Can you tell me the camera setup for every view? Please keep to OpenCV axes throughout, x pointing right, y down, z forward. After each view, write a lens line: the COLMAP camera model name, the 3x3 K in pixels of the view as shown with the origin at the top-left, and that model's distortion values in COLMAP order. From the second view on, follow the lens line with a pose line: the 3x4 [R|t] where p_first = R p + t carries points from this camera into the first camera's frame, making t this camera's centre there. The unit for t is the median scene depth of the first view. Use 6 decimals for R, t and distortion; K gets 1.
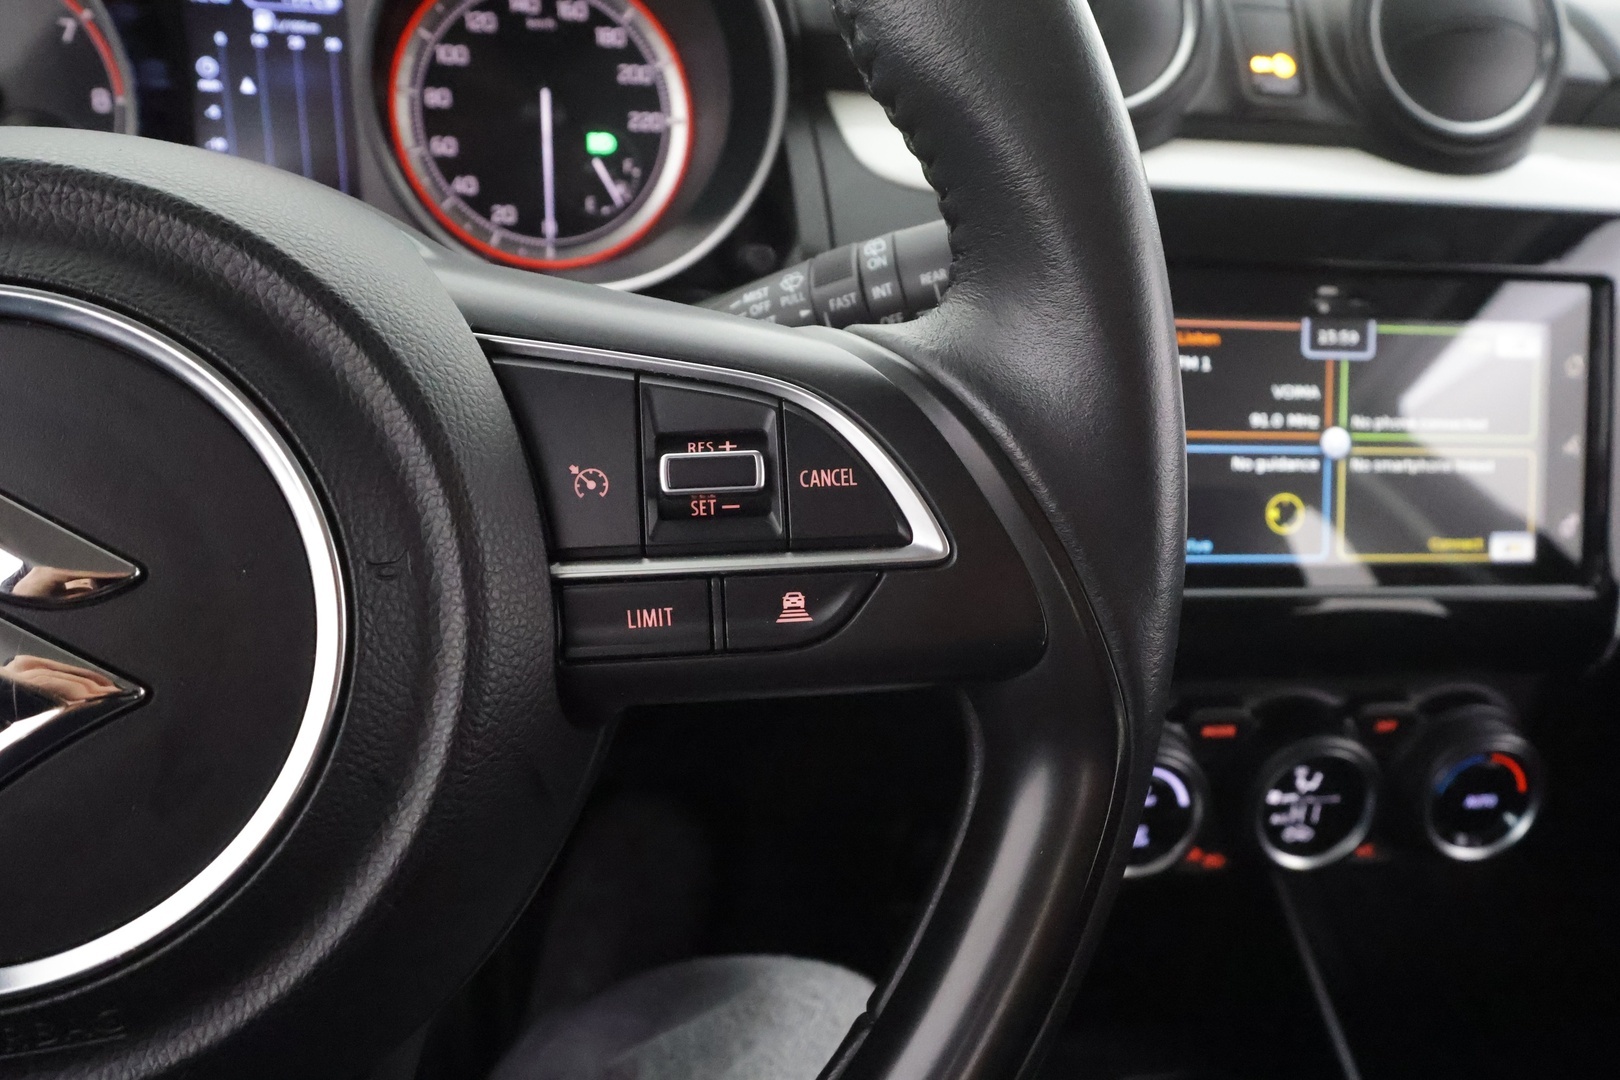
lens RADIAL K [[1207.4, 0, 824.6], [0, 1207.4, 588.2], [0, 0, 1]] dist [0.010270, 0.010688]
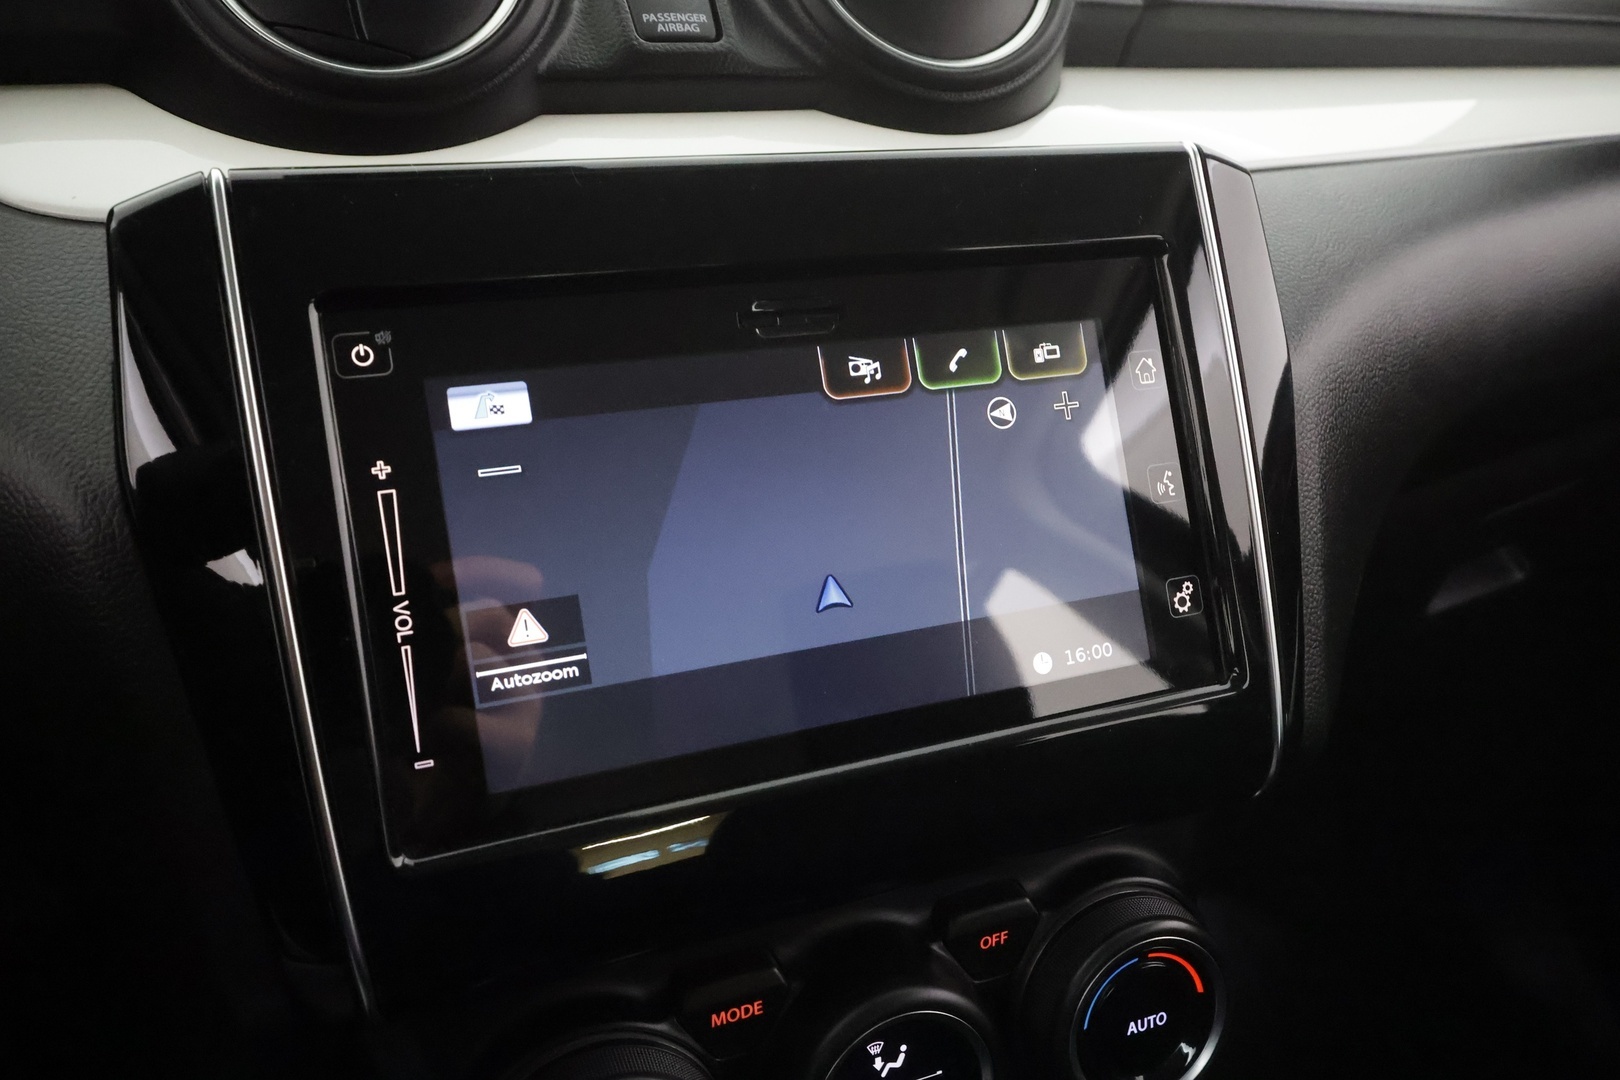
lens RADIAL K [[1302.9, 0, 811.4], [0, 1302.9, 543.6], [0, 0, 1]] dist [-0.008701, -0.002117]
pose [[0.970453, -0.150800, 0.188361, 0.277297], [0.168063, 0.982587, -0.079227, -0.059261], [-0.173134, 0.108543, 0.978899, 0.316846]]
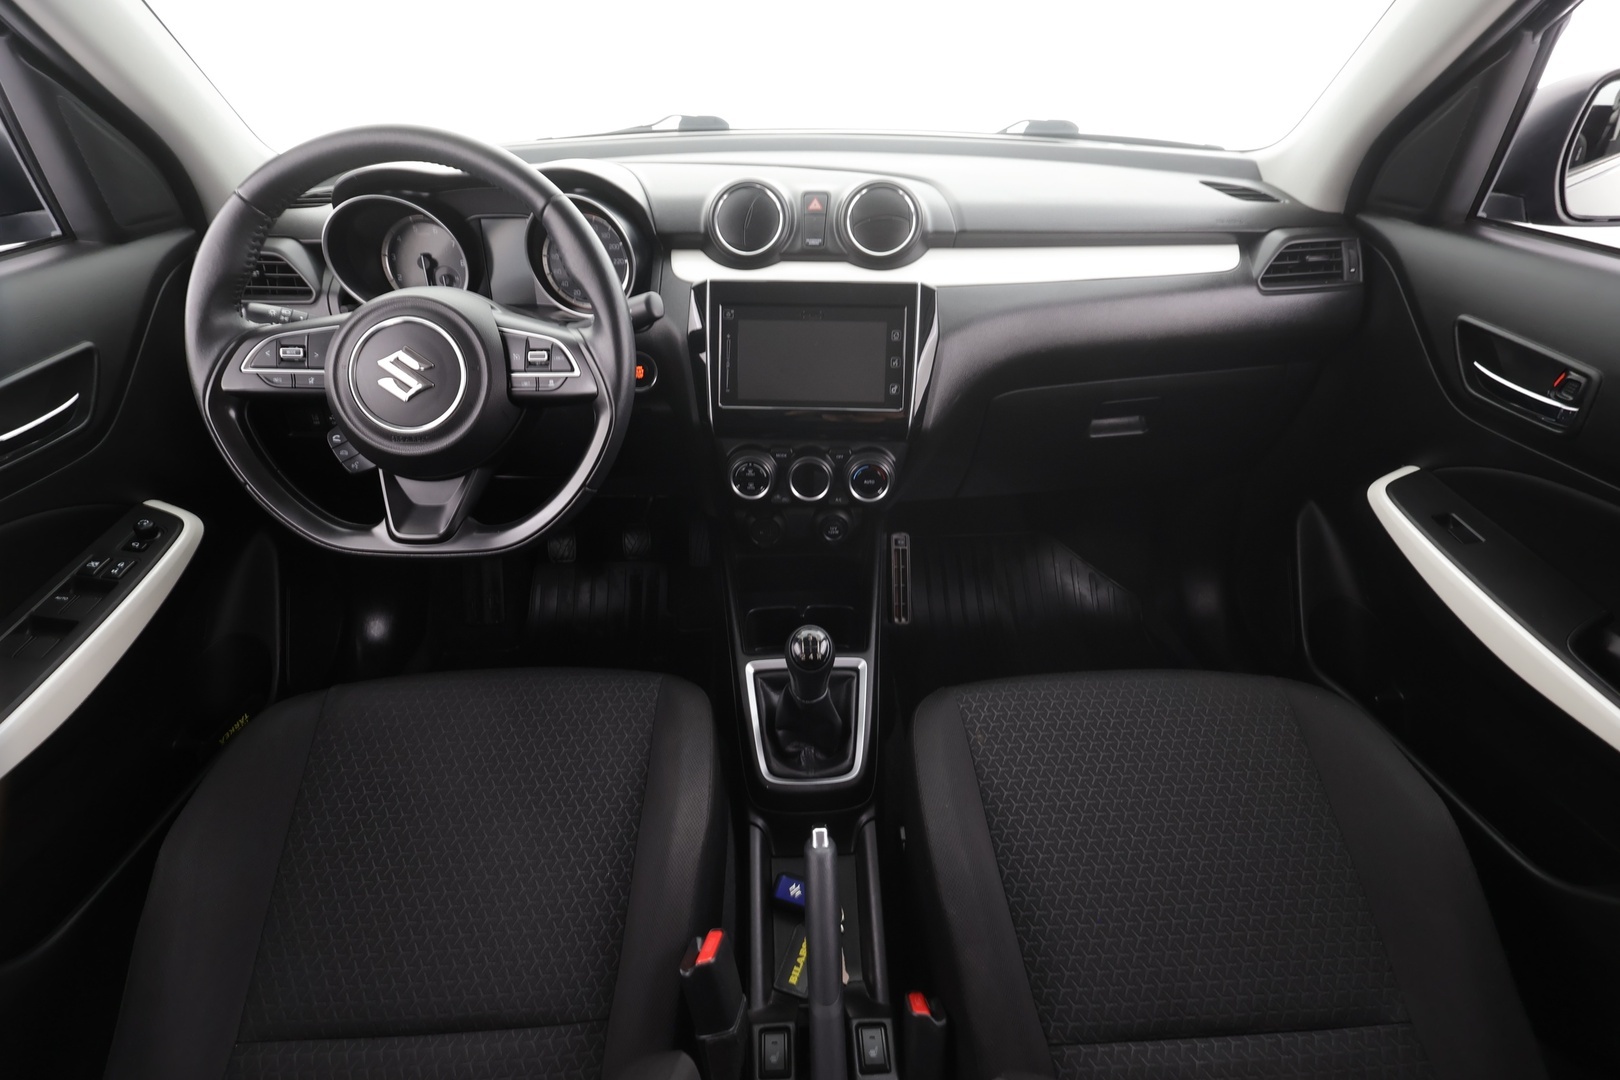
lens RADIAL K [[746.0, 0, 803.0], [0, 746.0, 541.5], [0, 0, 1]] dist [0.000005, 0.002355]
pose [[0.975264, 0.047915, -0.215788, 0.817984], [-0.032443, 0.996680, 0.074680, 0.196752], [0.218650, -0.065832, 0.973580, -0.896904]]
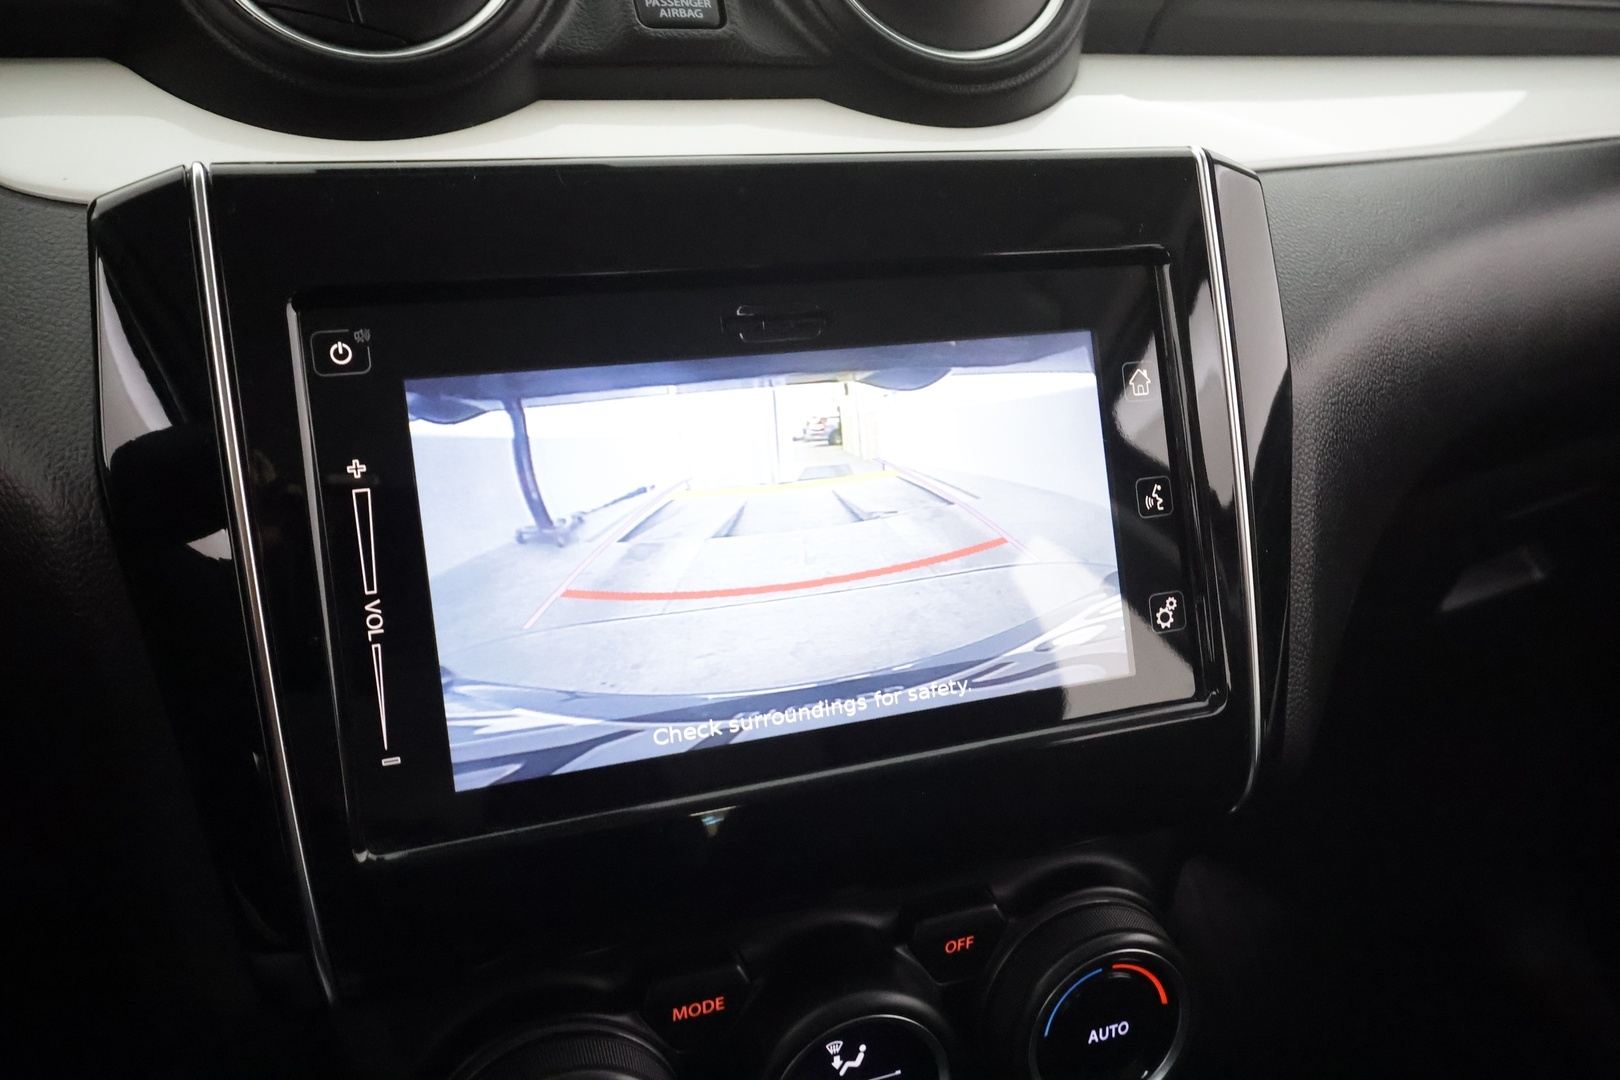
lens RADIAL K [[1302.9, 0, 812.0], [0, 1302.9, 542.4], [0, 0, 1]] dist [-0.008701, -0.002117]
pose [[0.980582, -0.120832, 0.154459, 0.312556], [0.128268, 0.990969, -0.039084, -0.088767], [-0.148342, 0.058137, 0.987226, 0.309999]]
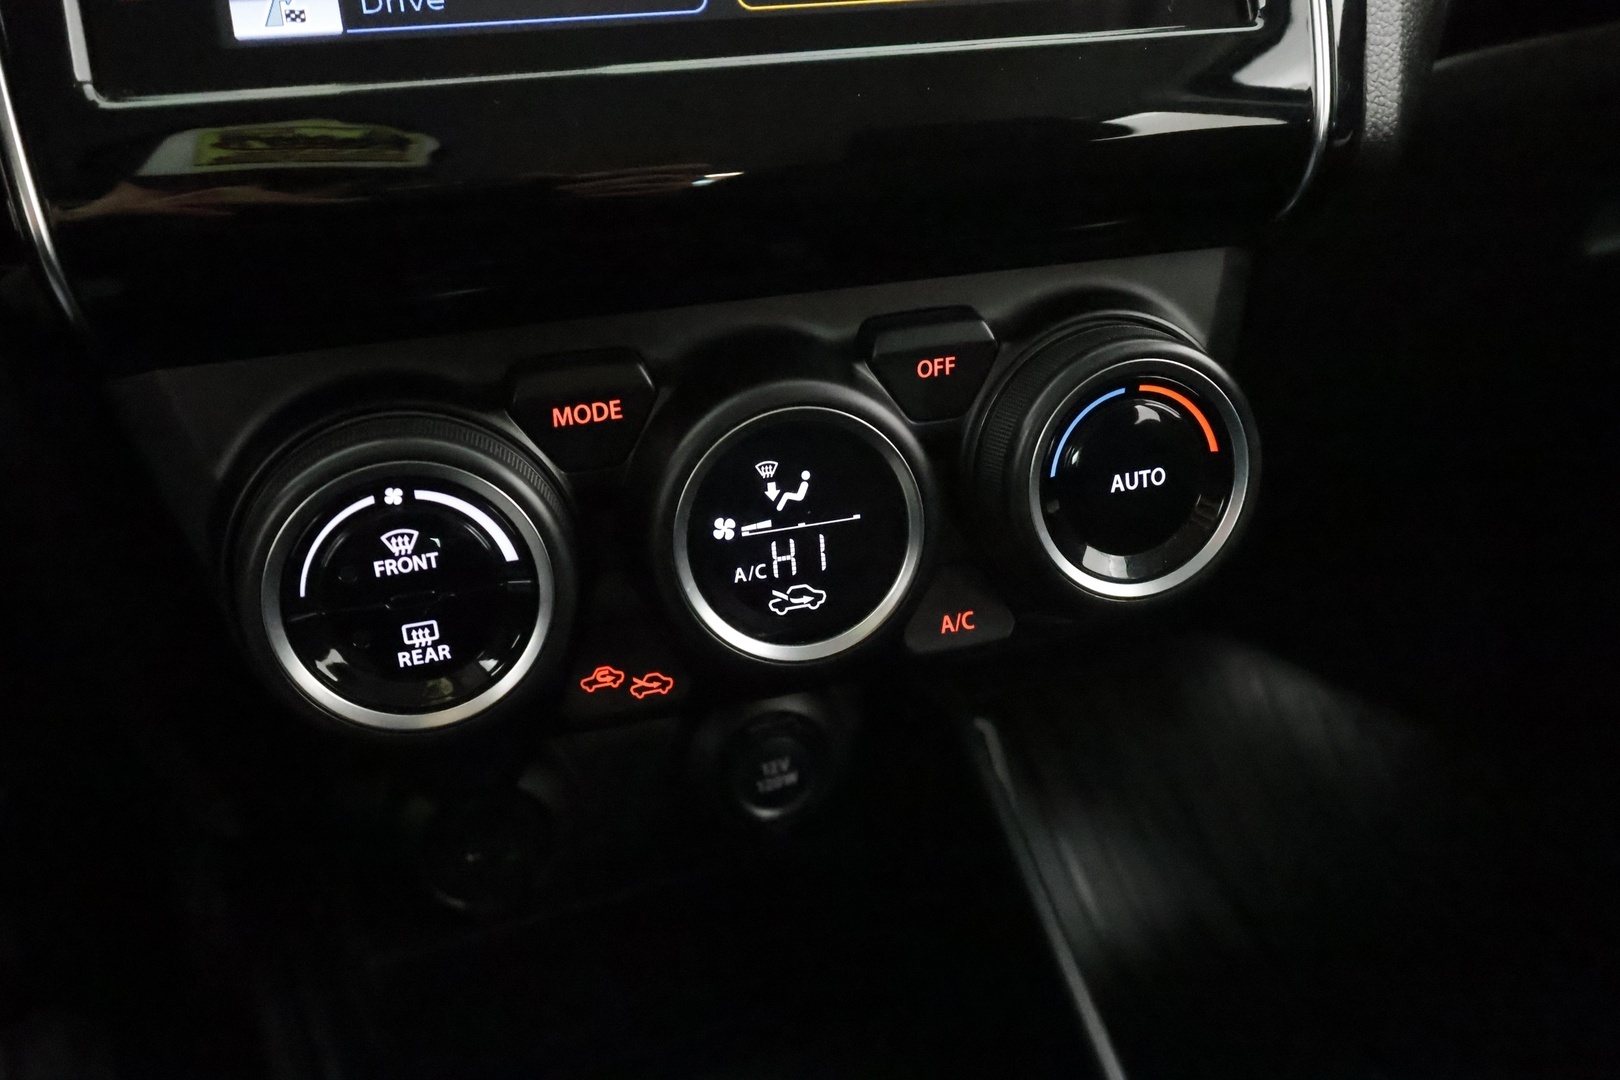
lens RADIAL K [[1302.9, 0, 806.3], [0, 1302.9, 537.3], [0, 0, 1]] dist [-0.008701, -0.002117]
pose [[0.985731, -0.157132, 0.060368, 0.378424], [0.160070, 0.985969, -0.047355, 0.209847], [-0.052080, 0.056342, 0.997052, 0.476321]]
